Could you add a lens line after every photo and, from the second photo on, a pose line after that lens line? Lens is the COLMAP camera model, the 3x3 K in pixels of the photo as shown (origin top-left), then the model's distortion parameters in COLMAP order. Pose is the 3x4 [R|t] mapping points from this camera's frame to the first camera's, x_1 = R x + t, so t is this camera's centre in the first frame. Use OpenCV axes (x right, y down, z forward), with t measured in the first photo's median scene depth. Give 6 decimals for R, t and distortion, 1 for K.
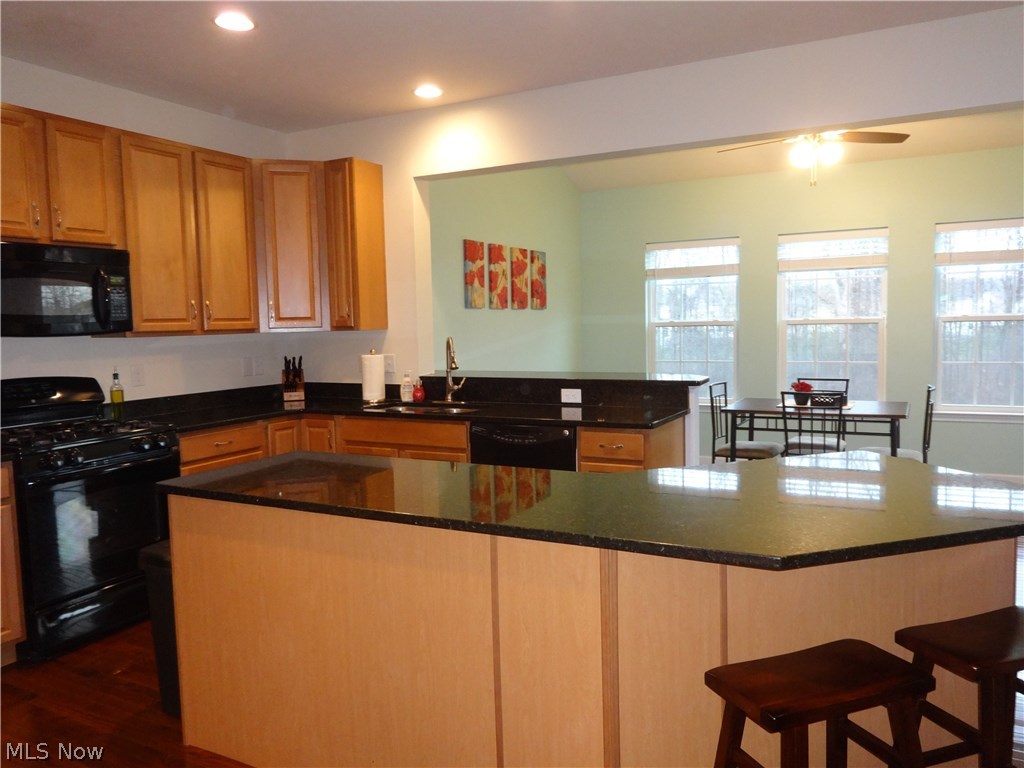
lens RADIAL K [[765.5, 0, 512.0], [0, 765.5, 384.0], [0, 0, 1]] dist [-0.004546, -0.011038]
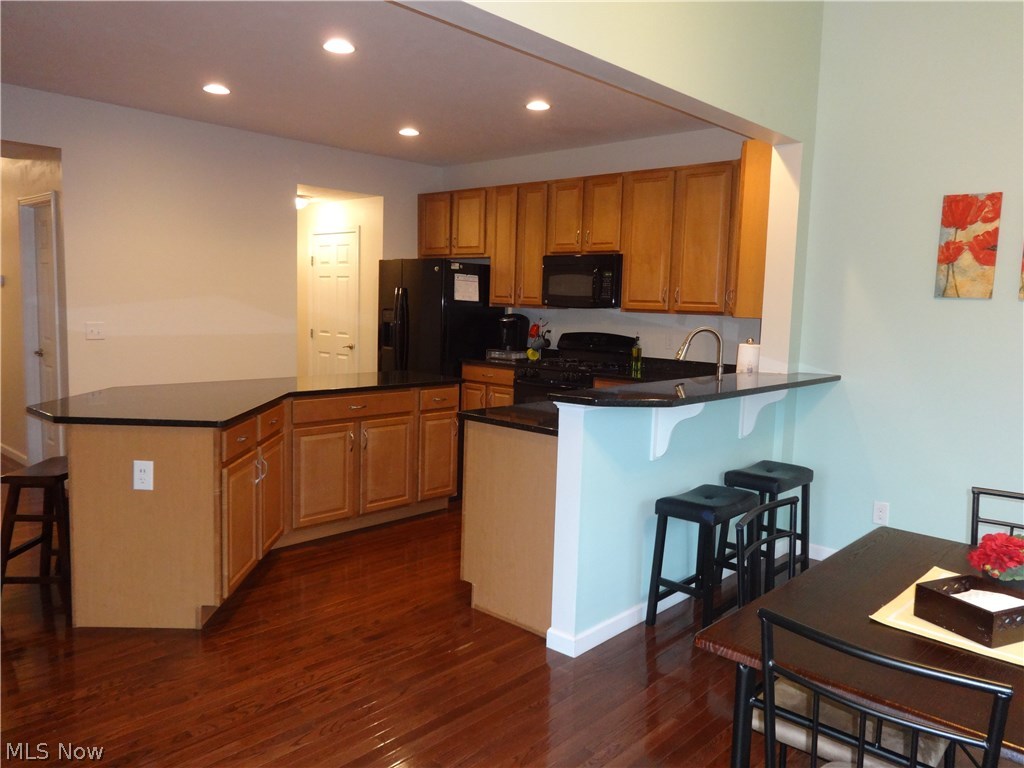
lens RADIAL K [[765.5, 0, 512.0], [0, 765.5, 384.0], [0, 0, 1]] dist [-0.004546, -0.011038]
pose [[-0.266171, 0.122102, -0.956161, 0.756740], [-0.099244, 0.983202, 0.153182, -0.098441], [0.958803, 0.135665, -0.249582, 0.892232]]
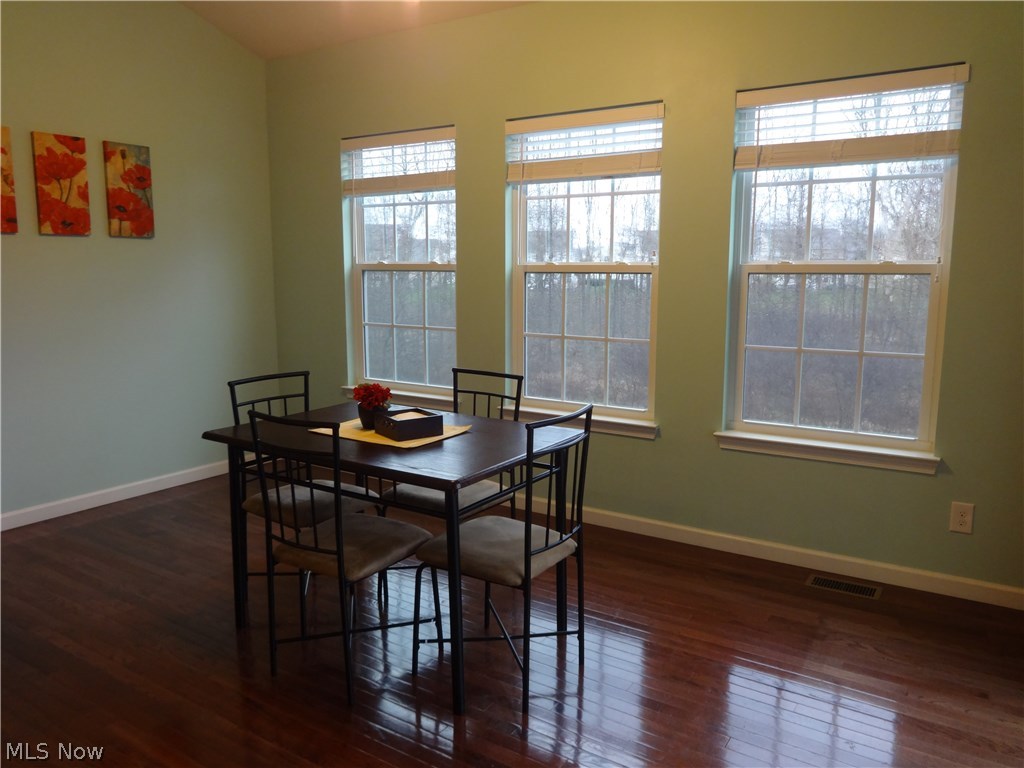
lens RADIAL K [[765.5, 0, 512.0], [0, 765.5, 384.0], [0, 0, 1]] dist [-0.004546, -0.011038]
pose [[0.995382, 0.041351, -0.086631, 0.524651], [-0.034936, 0.996623, 0.074306, -0.045412], [0.089411, -0.070936, 0.993466, 0.508713]]
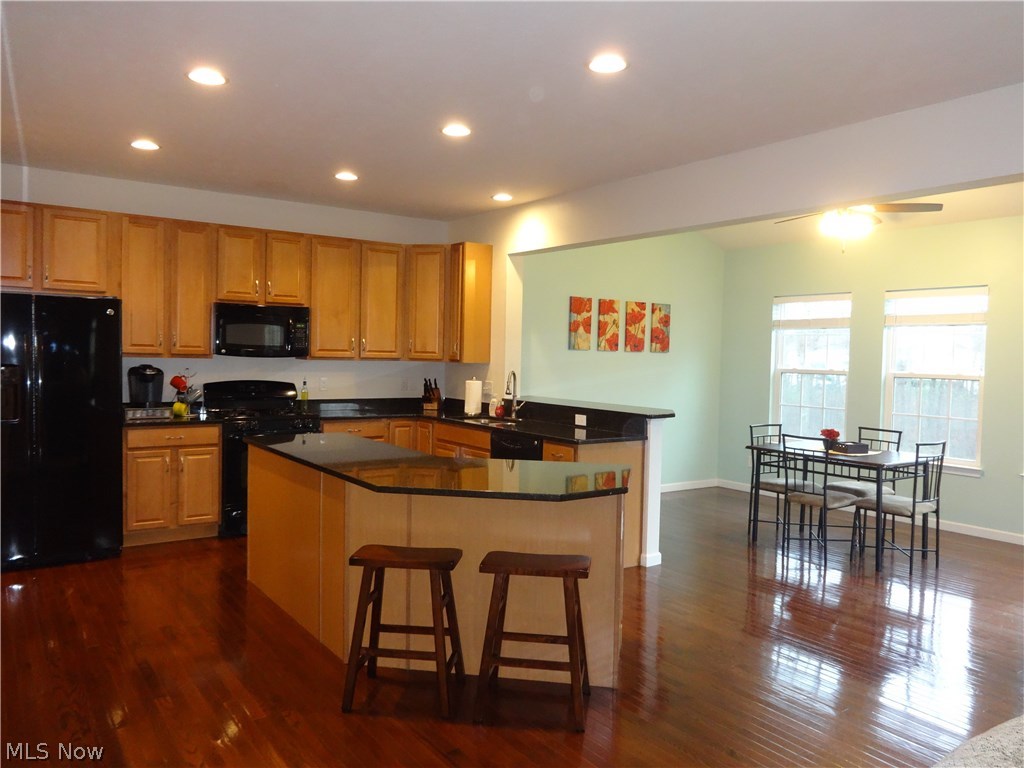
lens RADIAL K [[759.9, 0, 505.0], [0, 759.9, 390.9], [0, 0, 1]] dist [-0.002436, -0.002248]
pose [[0.888245, 0.066183, -0.454576, 0.465586], [-0.079949, 0.996737, -0.011102, -0.008171], [0.452358, 0.046204, 0.890639, -0.194351]]
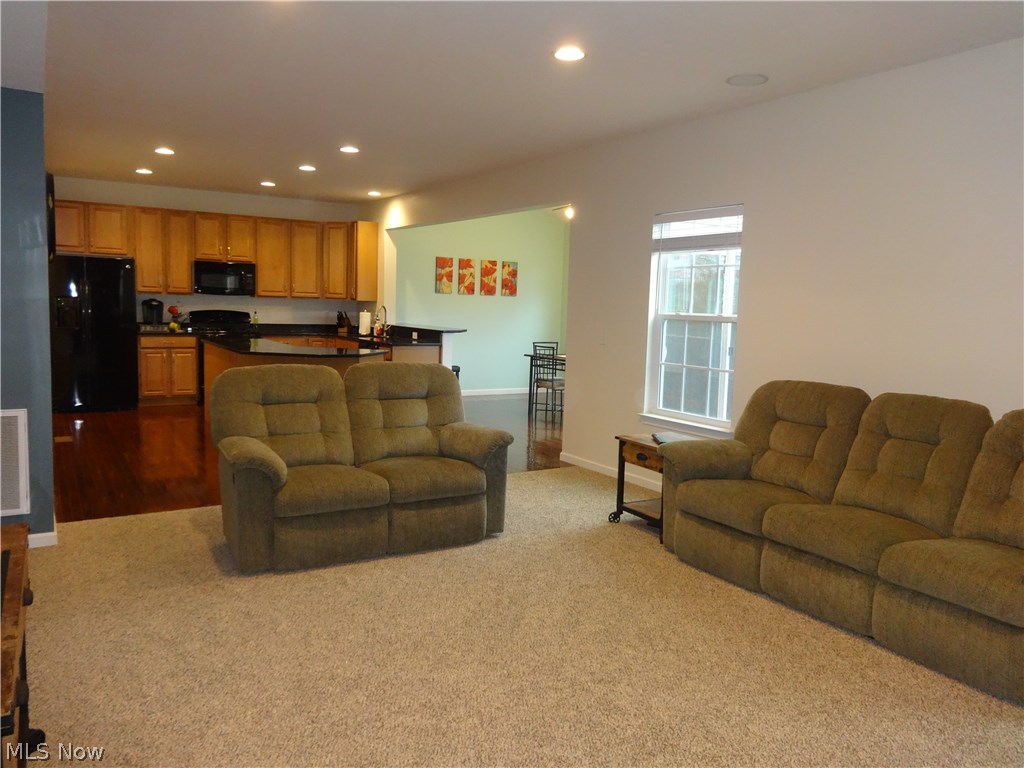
lens RADIAL K [[759.9, 0, 505.0], [0, 759.9, 390.9], [0, 0, 1]] dist [-0.002436, -0.002248]
pose [[0.860673, 0.108998, -0.497355, 1.146207], [-0.092686, 0.994036, 0.057455, 0.019974], [0.500651, -0.003352, 0.865643, -0.596309]]
